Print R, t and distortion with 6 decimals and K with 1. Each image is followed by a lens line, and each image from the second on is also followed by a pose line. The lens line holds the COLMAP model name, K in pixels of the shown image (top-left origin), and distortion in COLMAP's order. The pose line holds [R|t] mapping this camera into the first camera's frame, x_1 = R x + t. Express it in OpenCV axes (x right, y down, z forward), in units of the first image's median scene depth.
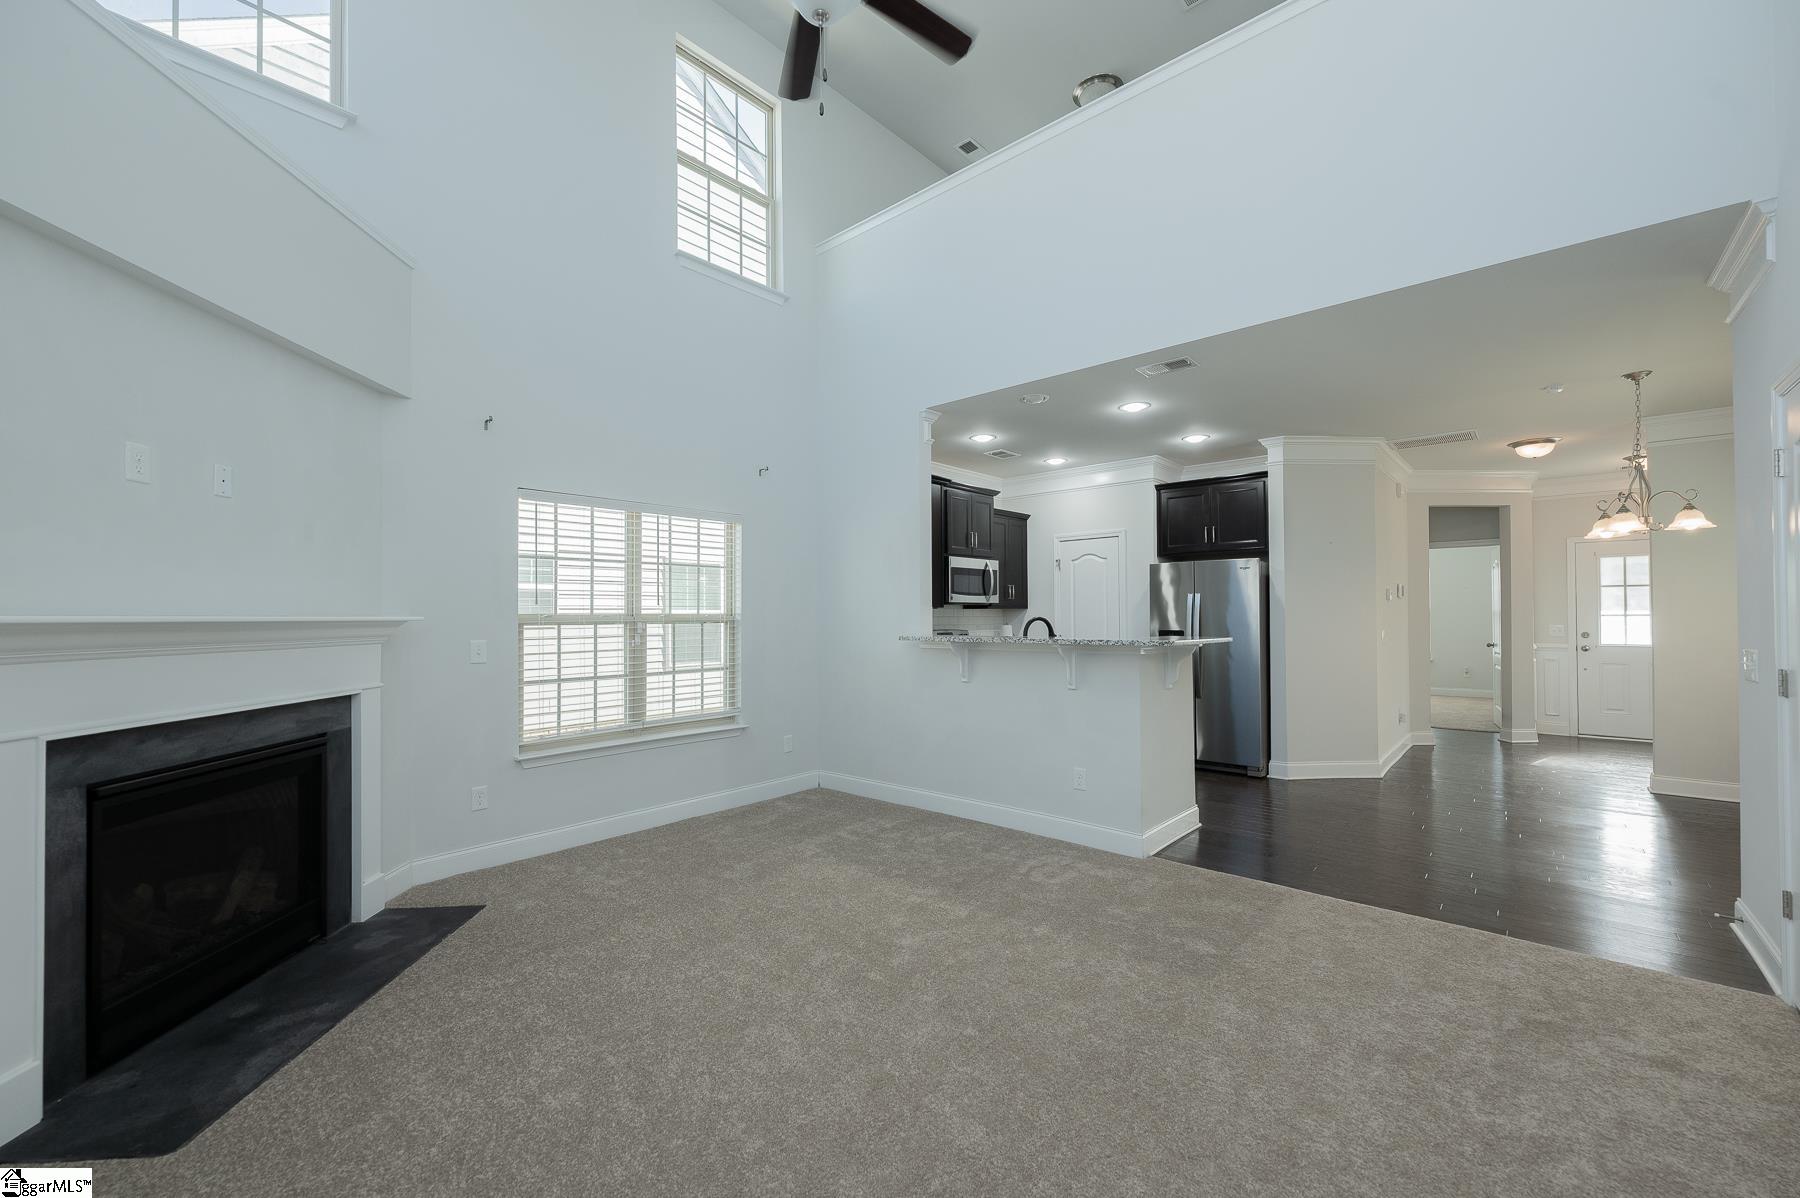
lens RADIAL K [[713.8, 0, 931.7], [0, 713.8, 605.3], [0, 0, 1]] dist [-0.000230, -0.000785]
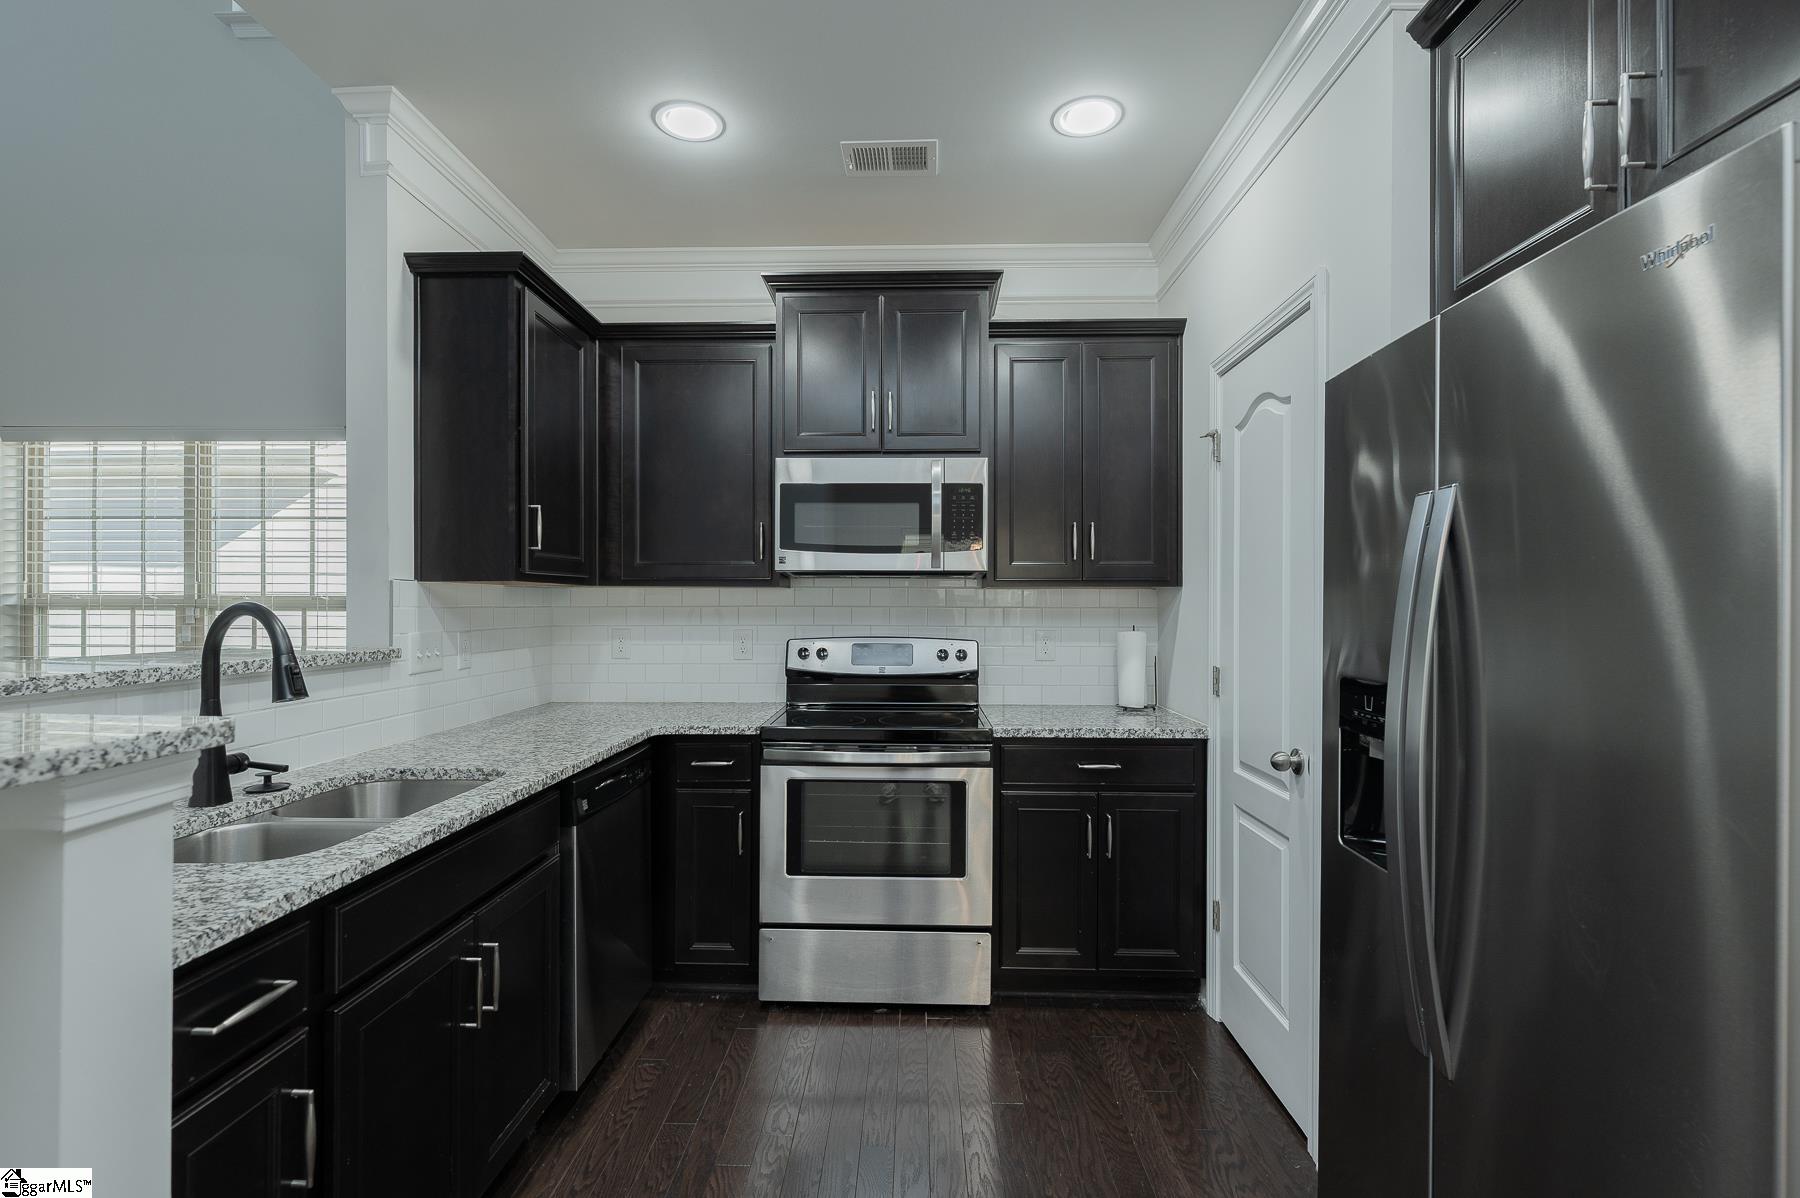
lens RADIAL K [[832.4, 0, 905.6], [0, 832.4, 601.4], [0, 0, 1]] dist [-0.005962, -0.000852]
pose [[0.621592, 0.006635, -0.783313, 0.609773], [0.002143, 0.999946, 0.010171, 0.011816], [0.783338, -0.008001, 0.621544, 1.052102]]
